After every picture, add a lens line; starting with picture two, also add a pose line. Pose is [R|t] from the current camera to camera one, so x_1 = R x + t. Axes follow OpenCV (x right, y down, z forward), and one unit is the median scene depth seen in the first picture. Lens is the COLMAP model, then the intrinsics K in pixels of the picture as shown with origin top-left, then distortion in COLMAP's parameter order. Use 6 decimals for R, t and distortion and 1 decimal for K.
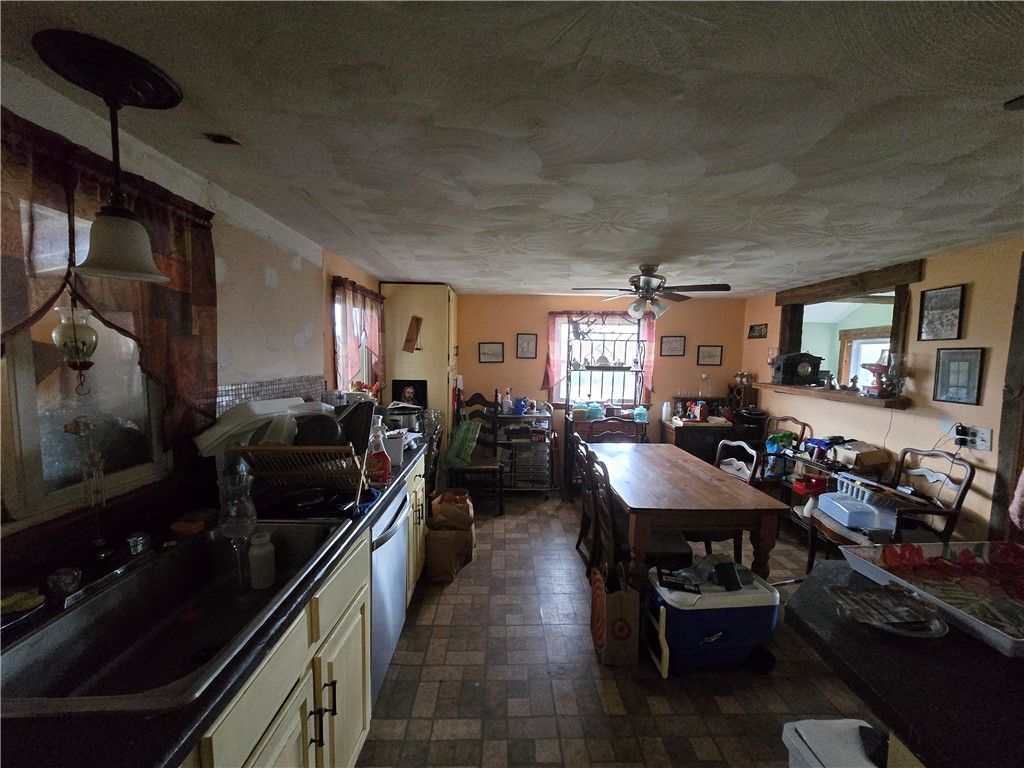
lens RADIAL K [[416.4, 0, 512.0], [0, 416.4, 387.5], [0, 0, 1]] dist [-0.006404, 0.002054]
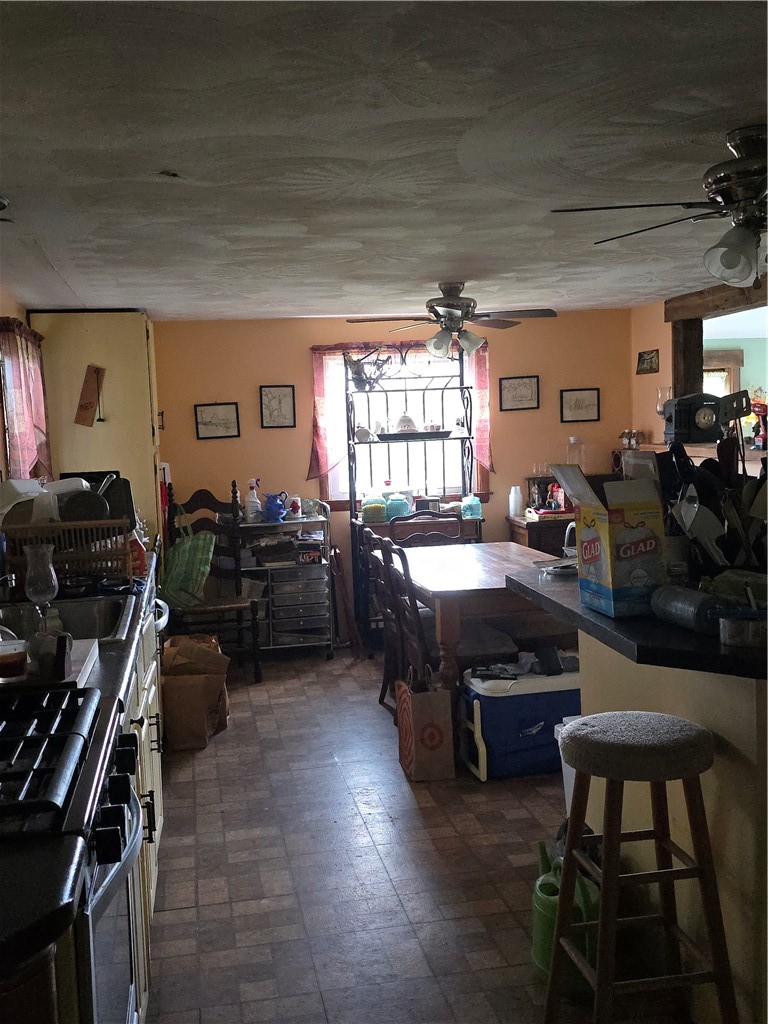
lens RADIAL K [[1057.3, 0, 378.0], [0, 1057.3, 523.3], [0, 0, 1]] dist [0.066465, 0.000000]
pose [[0.986014, -0.069792, 0.151346, -0.071191], [0.068129, 0.997546, 0.016148, 0.057254], [-0.152102, -0.005611, 0.988349, -0.565781]]
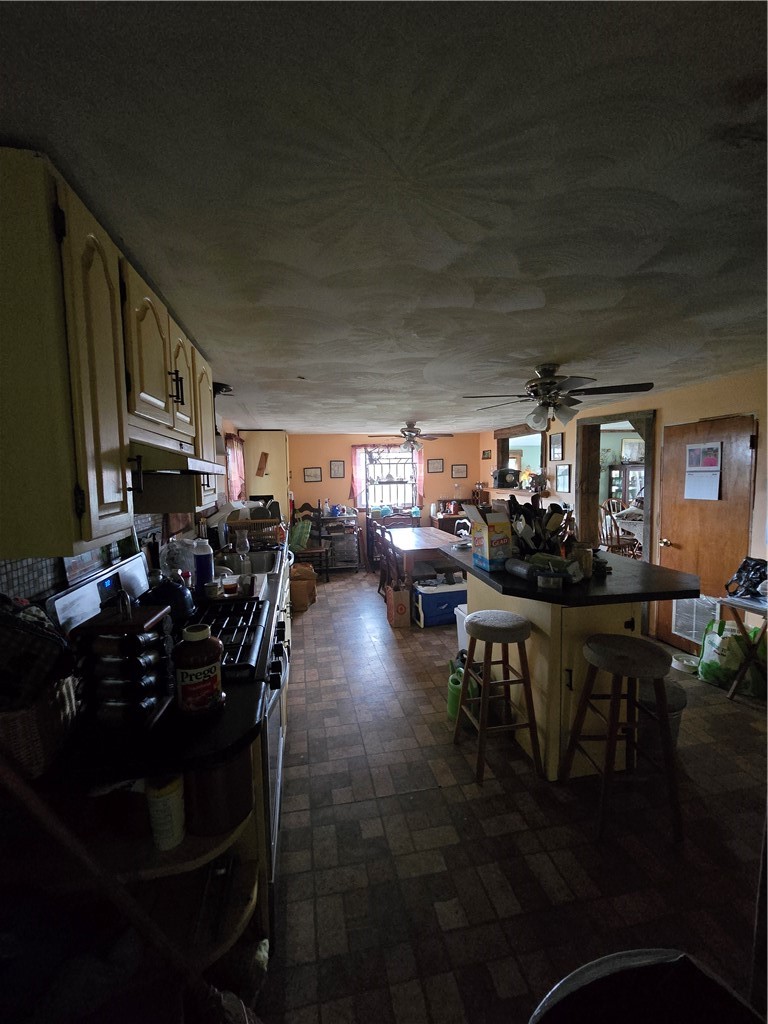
lens RADIAL K [[416.4, 0, 375.5], [0, 416.4, 510.6], [0, 0, 1]] dist [-0.006404, 0.002054]
pose [[0.985663, -0.050846, 0.160884, -0.084853], [0.049213, 0.998688, 0.014124, 0.033340], [-0.161391, -0.006004, 0.986872, -0.510063]]
